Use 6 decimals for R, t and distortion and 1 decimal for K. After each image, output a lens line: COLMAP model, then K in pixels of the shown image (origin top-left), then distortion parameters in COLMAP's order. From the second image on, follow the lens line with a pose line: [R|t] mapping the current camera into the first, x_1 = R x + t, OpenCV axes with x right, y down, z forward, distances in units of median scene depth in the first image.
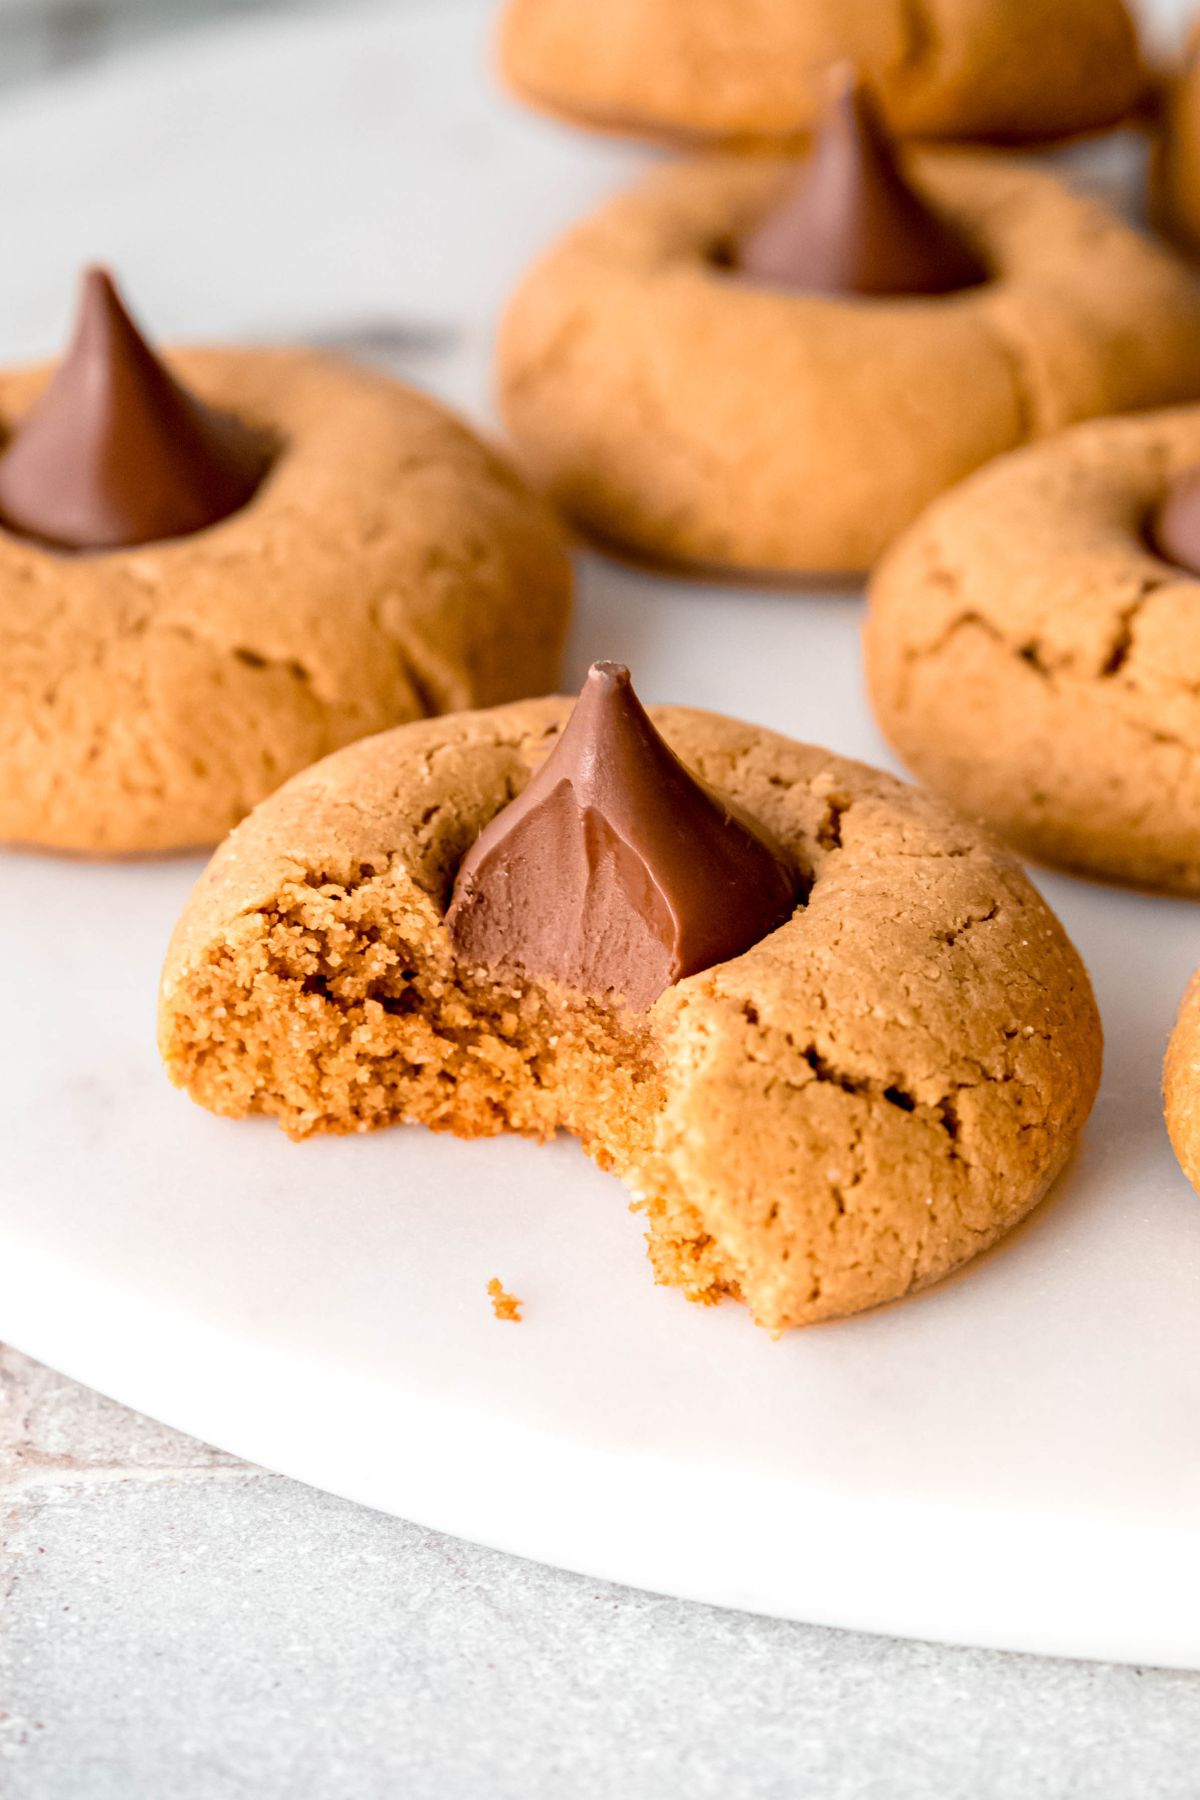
lens RADIAL K [[5725.1, 0, 600.0], [0, 5725.1, 900.0], [0, 0, 1]] dist [0.101278, 1.045982]
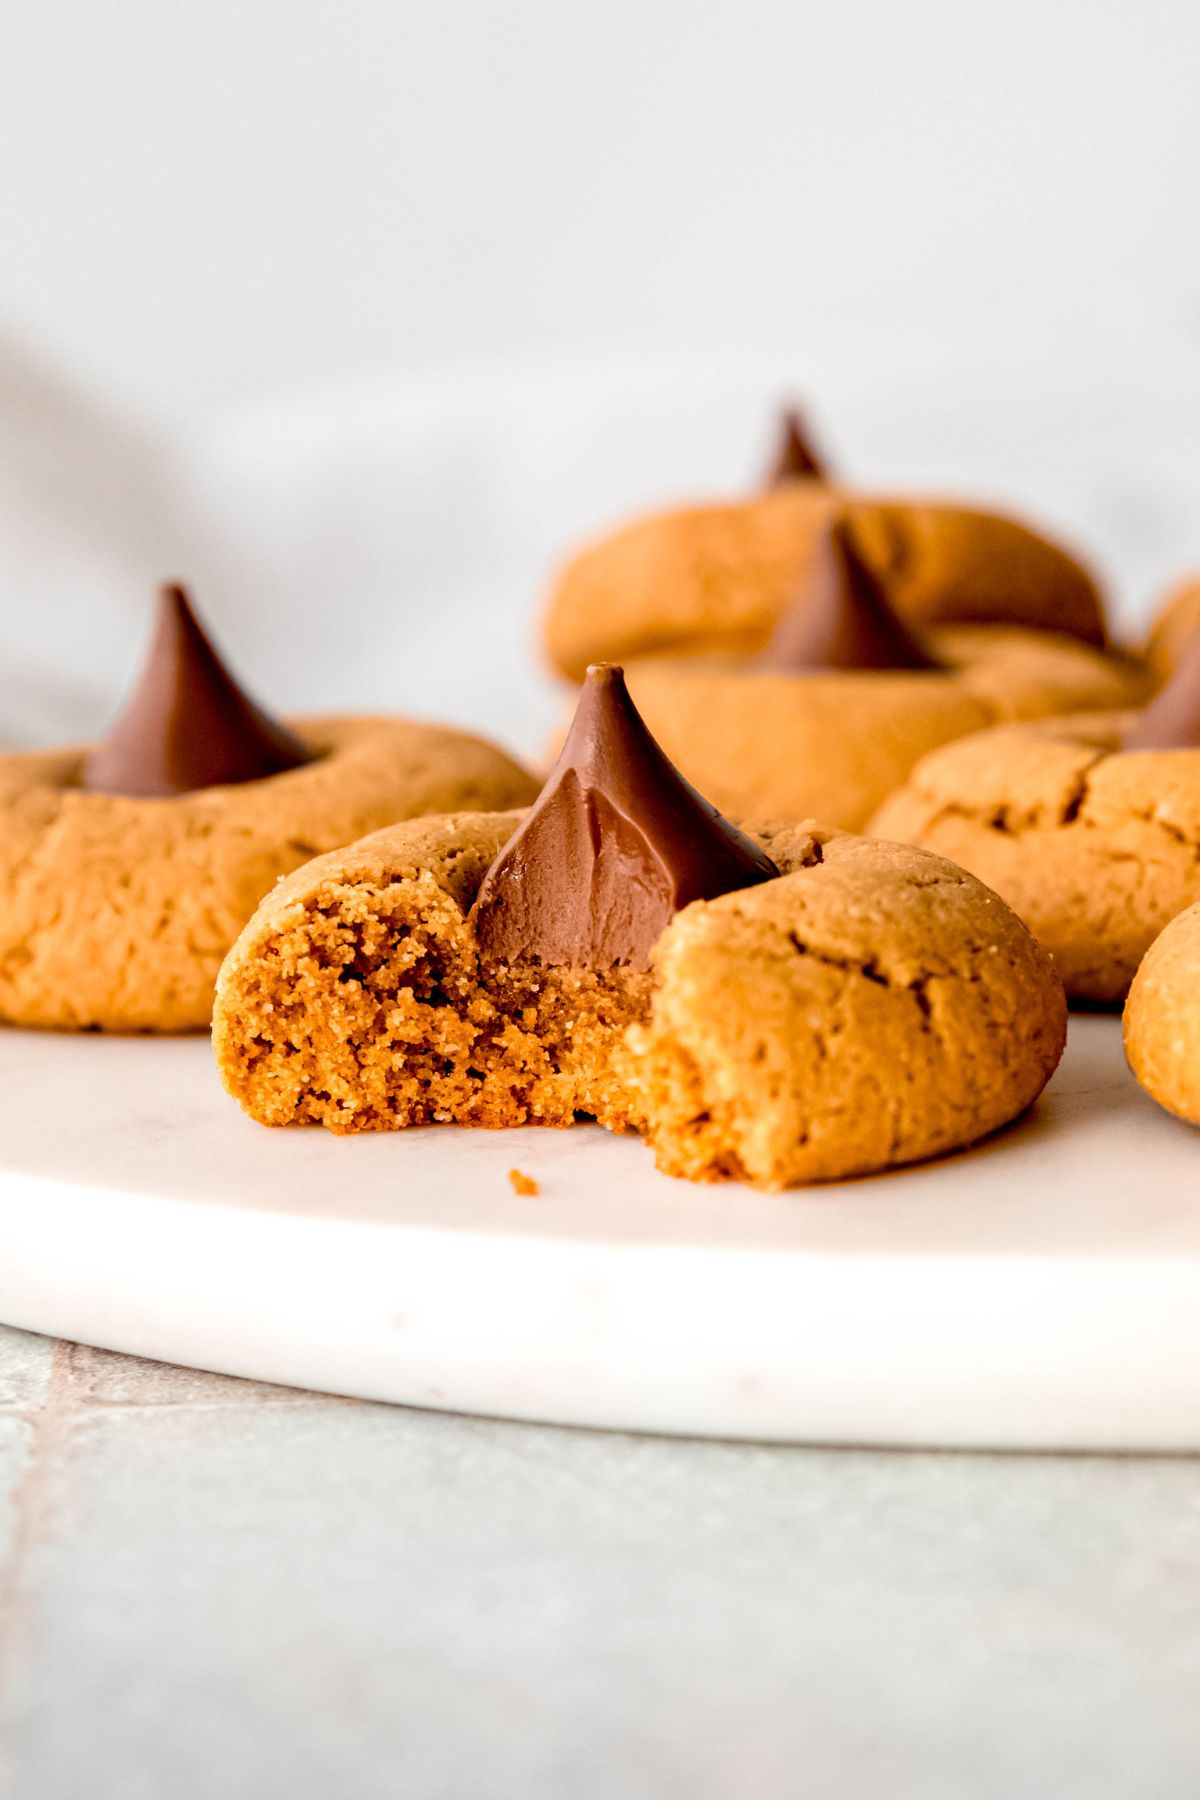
lens RADIAL K [[5725.1, 0, 600.0], [0, 5725.1, 900.0], [0, 0, 1]] dist [0.101278, 1.045982]
pose [[0.998630, -0.043376, -0.029281, 0.031405], [0.027318, 0.909281, -0.415285, 0.464522], [0.044638, 0.413916, 0.909220, -0.014255]]
